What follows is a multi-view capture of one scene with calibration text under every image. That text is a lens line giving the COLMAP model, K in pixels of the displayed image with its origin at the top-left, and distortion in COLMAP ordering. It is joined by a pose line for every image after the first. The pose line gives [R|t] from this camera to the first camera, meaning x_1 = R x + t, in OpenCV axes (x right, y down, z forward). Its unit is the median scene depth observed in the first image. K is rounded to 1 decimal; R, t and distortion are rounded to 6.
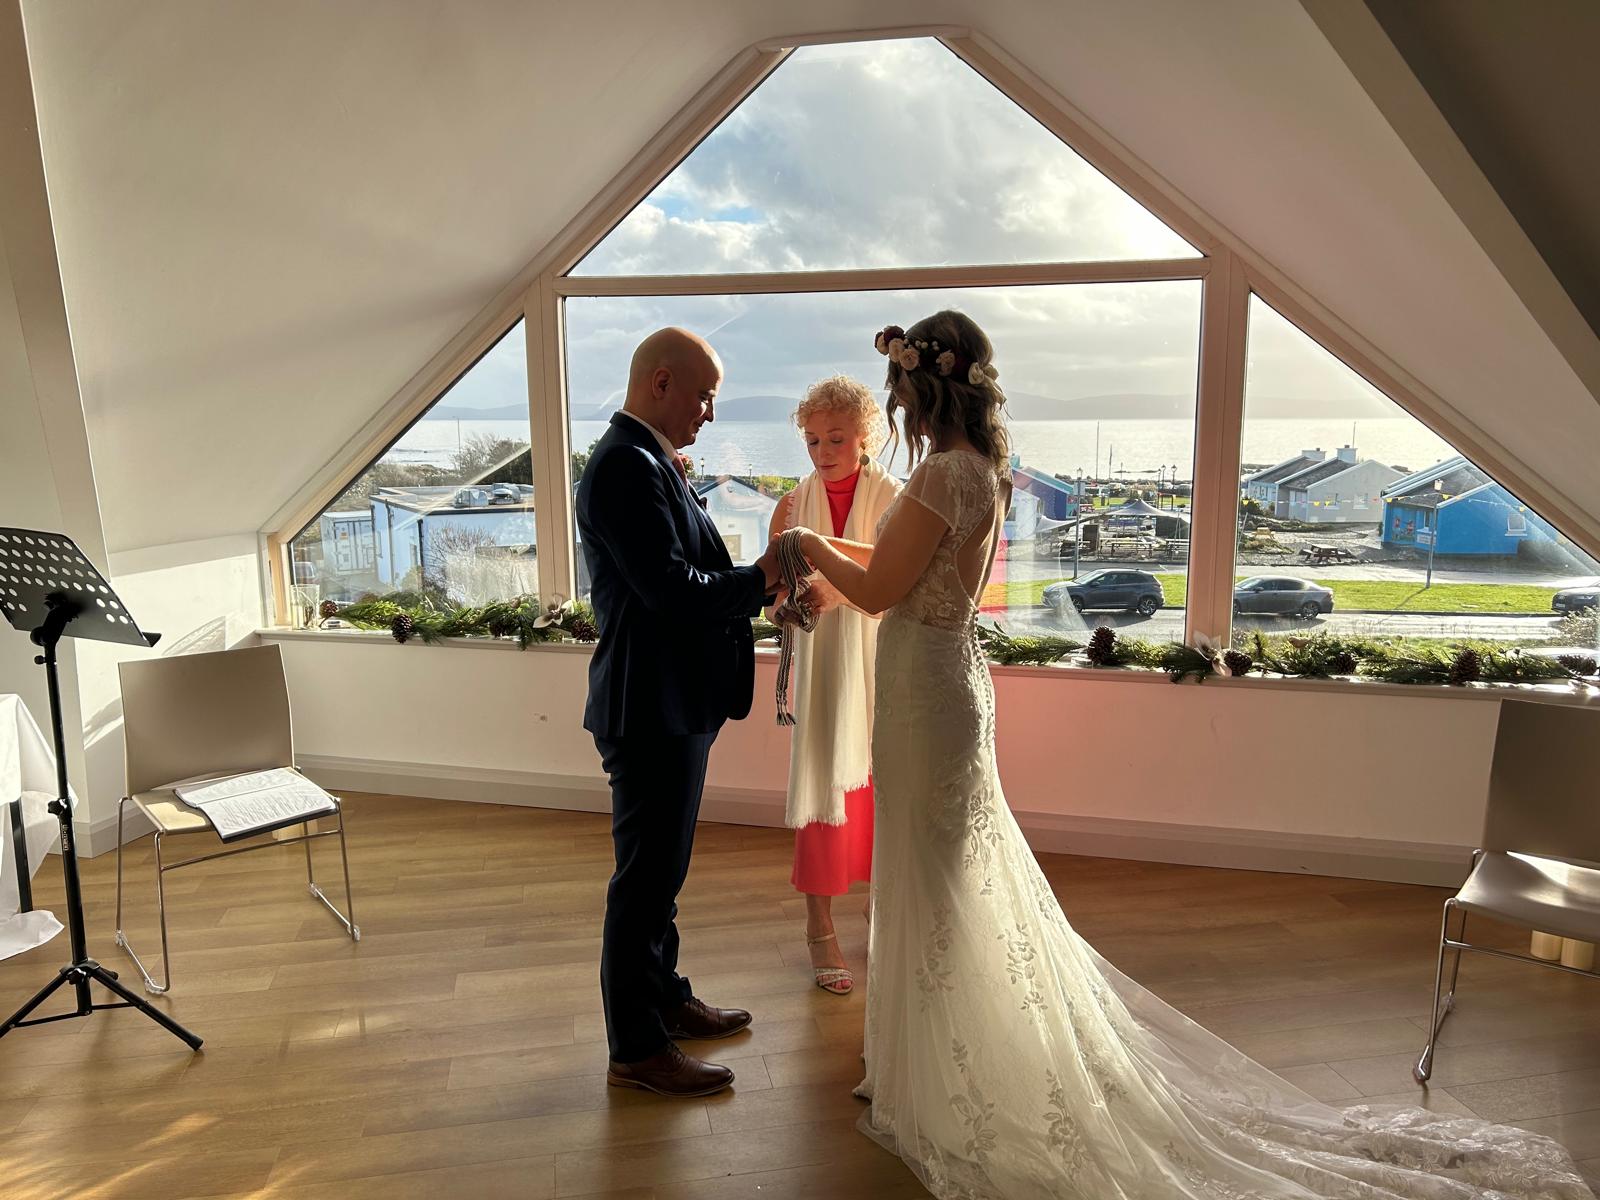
lens RADIAL K [[1203.5, 0, 795.1], [0, 1203.5, 611.7], [0, 0, 1]] dist [0.036438, -0.029437]
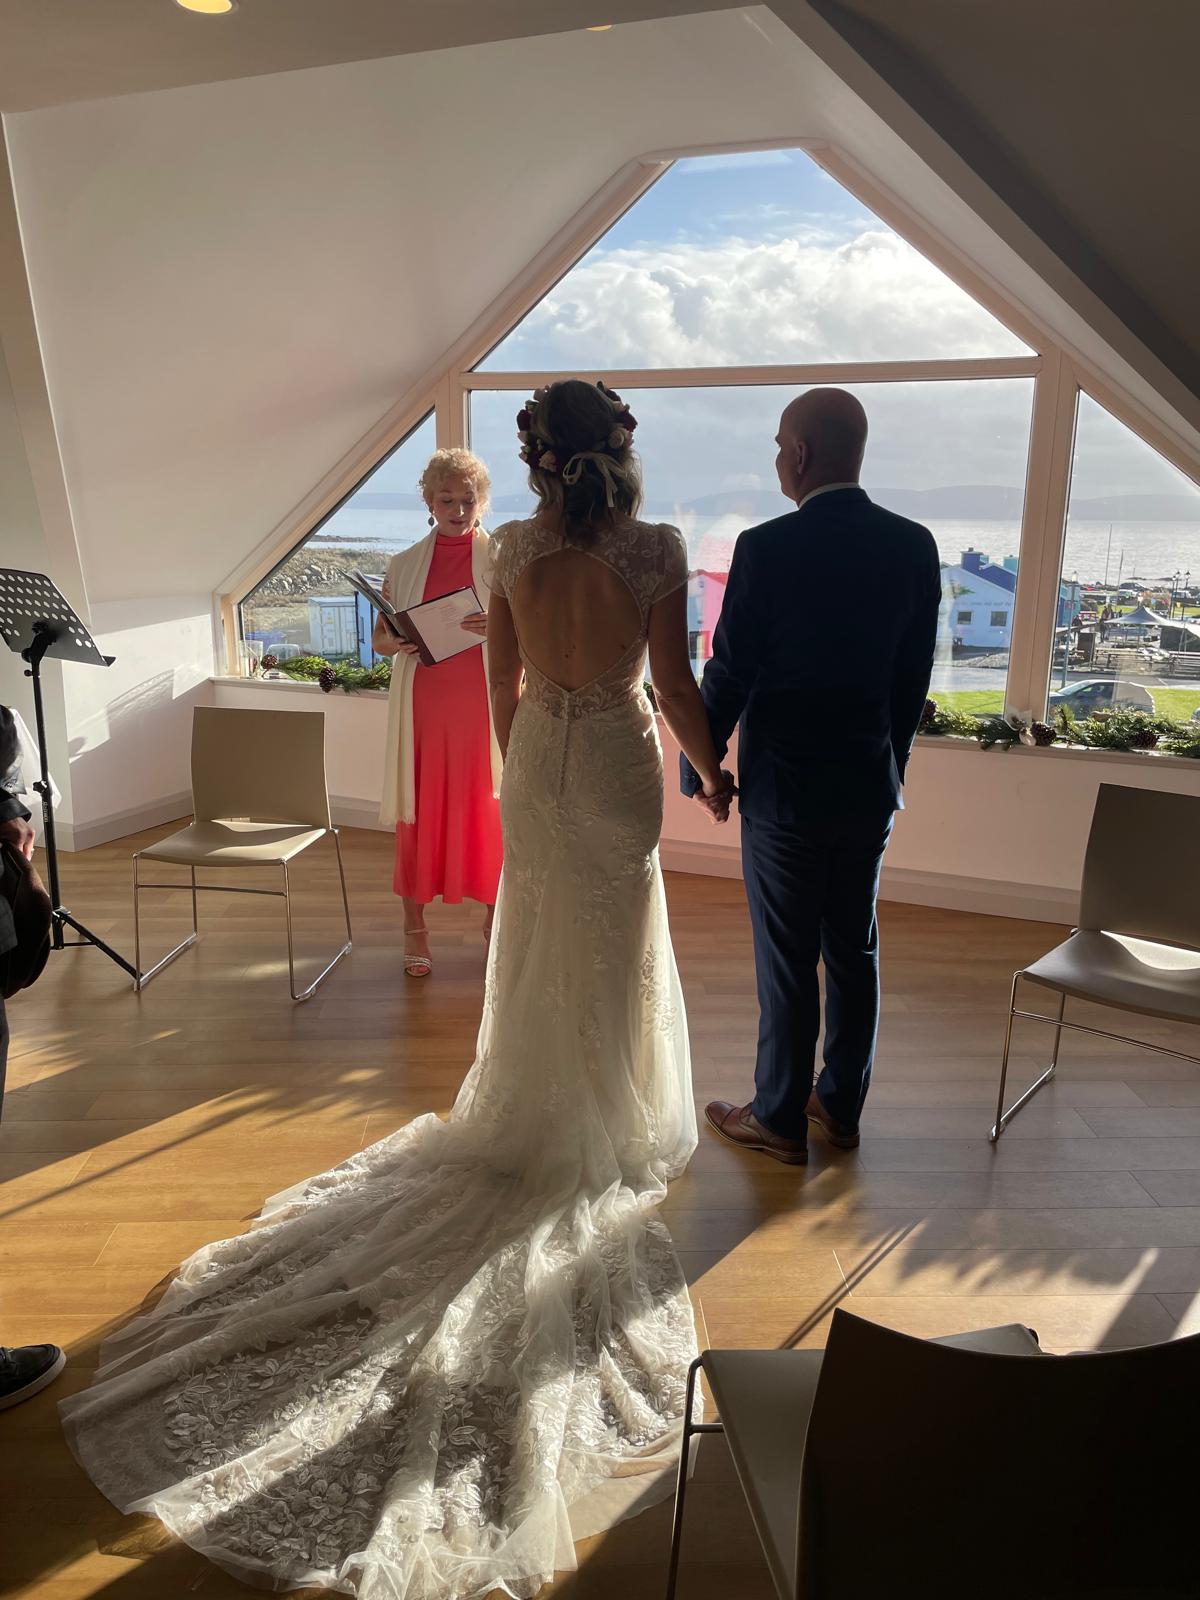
lens RADIAL K [[1203.5, 0, 599.1], [0, 1203.5, 790.1], [0, 0, 1]] dist [0.036438, -0.029437]
pose [[0.989739, 0.051215, -0.133395, 0.114850], [-0.042114, 0.996646, 0.070172, 0.033047], [0.136541, -0.063834, 0.988576, -0.146407]]
